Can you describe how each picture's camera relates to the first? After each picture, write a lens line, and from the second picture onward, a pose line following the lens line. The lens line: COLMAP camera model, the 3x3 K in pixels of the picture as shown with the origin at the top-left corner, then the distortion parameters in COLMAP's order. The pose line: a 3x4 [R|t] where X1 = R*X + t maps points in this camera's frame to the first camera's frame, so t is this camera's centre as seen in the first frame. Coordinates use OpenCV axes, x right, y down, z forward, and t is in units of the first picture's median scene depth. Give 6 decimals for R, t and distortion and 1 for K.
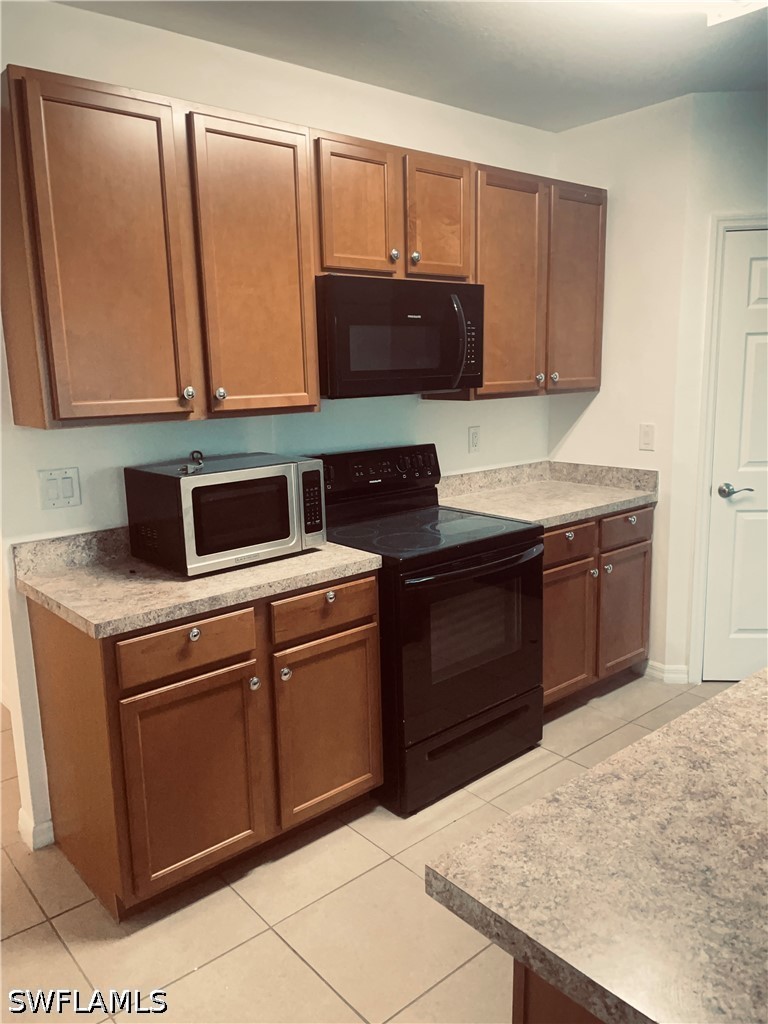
lens RADIAL K [[776.1, 0, 386.8], [0, 776.1, 507.3], [0, 0, 1]] dist [0.079584, -0.096971]
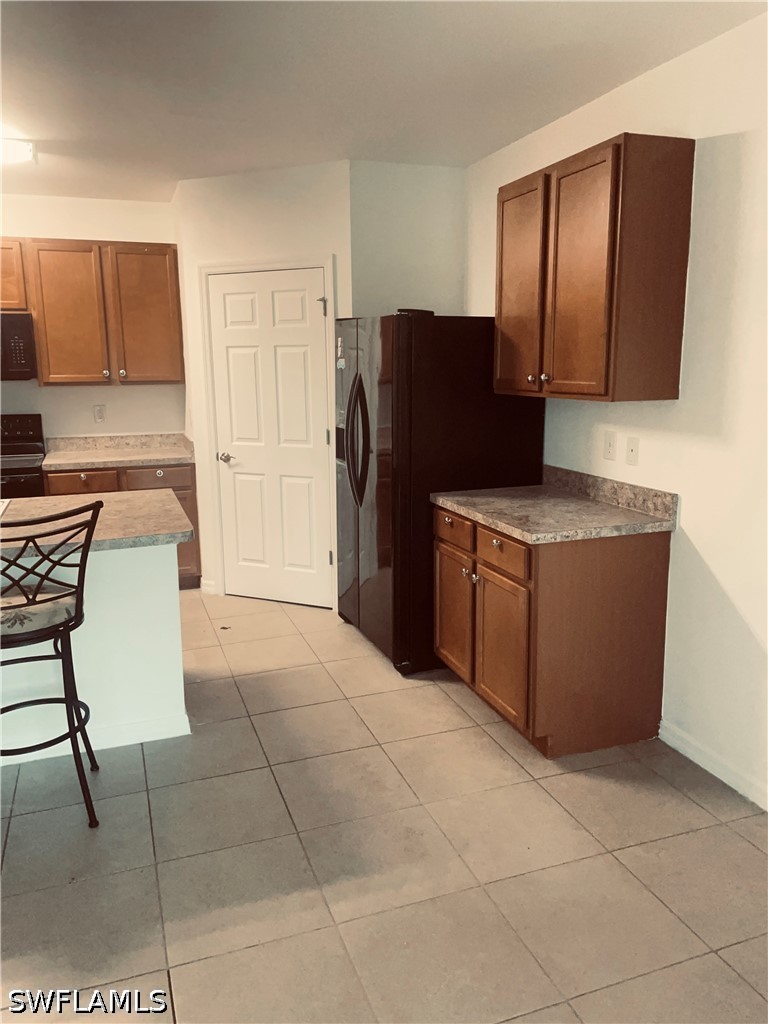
lens RADIAL K [[776.1, 0, 387.4], [0, 776.1, 504.5], [0, 0, 1]] dist [0.079584, -0.096971]
pose [[0.933774, 0.078230, -0.349207, 1.276195], [-0.075233, 0.996920, 0.022160, 0.010511], [0.349865, 0.005579, 0.936784, -0.222882]]
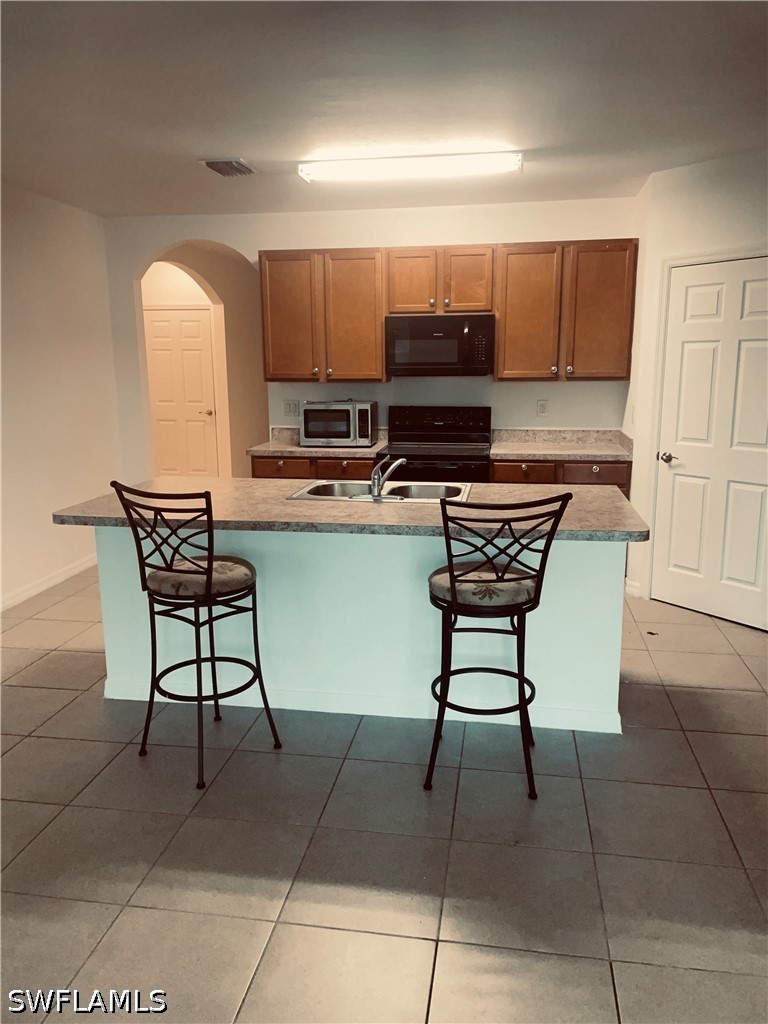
lens RADIAL K [[776.1, 0, 380.5], [0, 776.1, 507.0], [0, 0, 1]] dist [0.079584, -0.096971]
pose [[0.634333, 0.163202, -0.755636, 1.227890], [-0.148143, 0.985009, 0.088381, 0.017725], [0.758732, 0.055880, 0.649001, -0.263516]]
